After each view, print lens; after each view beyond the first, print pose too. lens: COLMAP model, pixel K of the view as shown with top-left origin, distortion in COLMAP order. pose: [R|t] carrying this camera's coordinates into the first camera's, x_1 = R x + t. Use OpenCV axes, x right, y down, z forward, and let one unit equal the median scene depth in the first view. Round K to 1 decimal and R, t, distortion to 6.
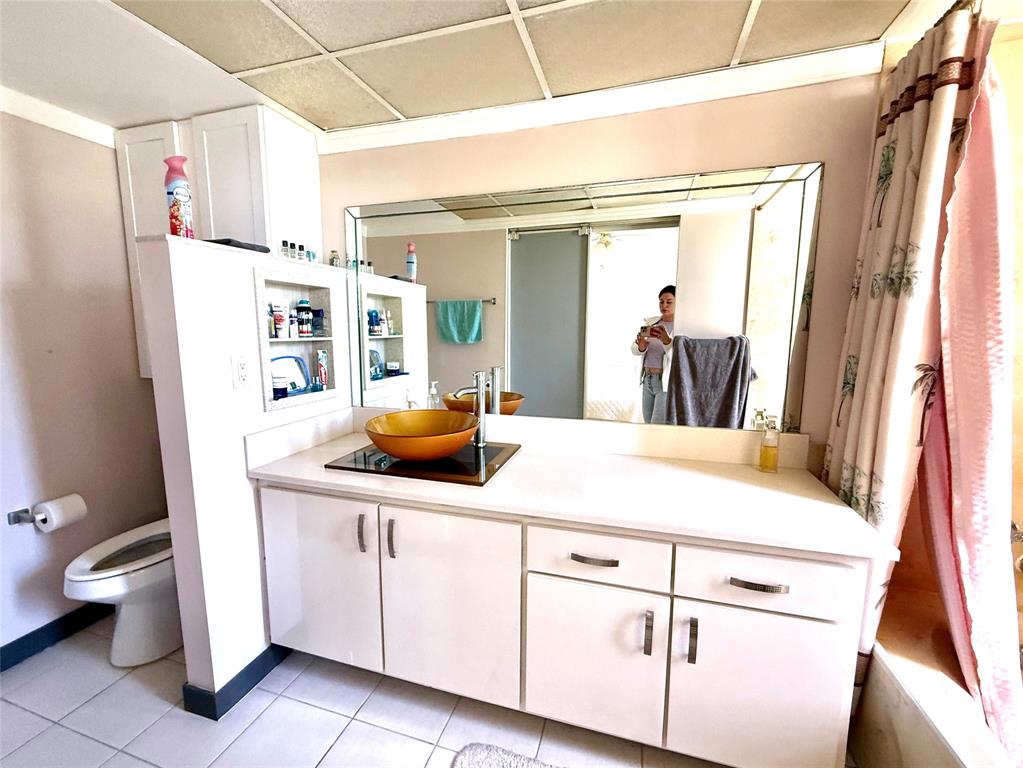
lens RADIAL K [[420.6, 0, 490.3], [0, 420.6, 383.8], [0, 0, 1]] dist [-0.001435, -0.000055]
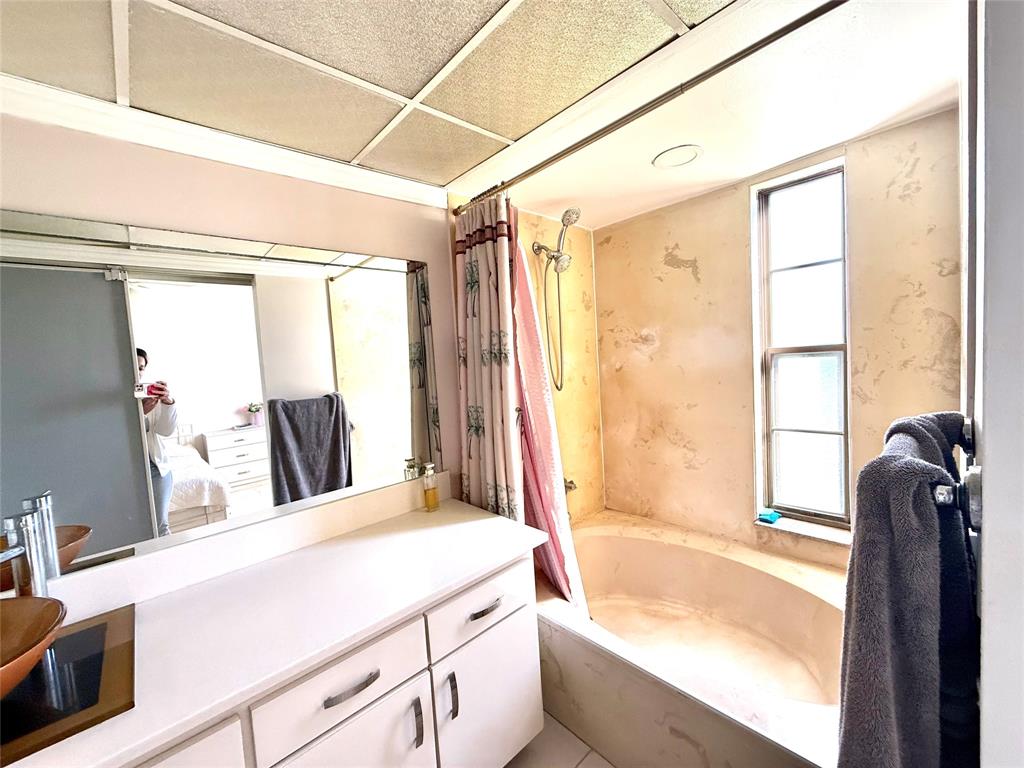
lens RADIAL K [[421.0, 0, 490.8], [0, 421.0, 383.8], [0, 0, 1]] dist [-0.001435, -0.000055]
pose [[0.487002, -0.093951, 0.868333, -0.280762], [0.189652, 0.981851, -0.000133, -0.120709], [-0.852562, 0.164746, 0.495982, 0.241892]]
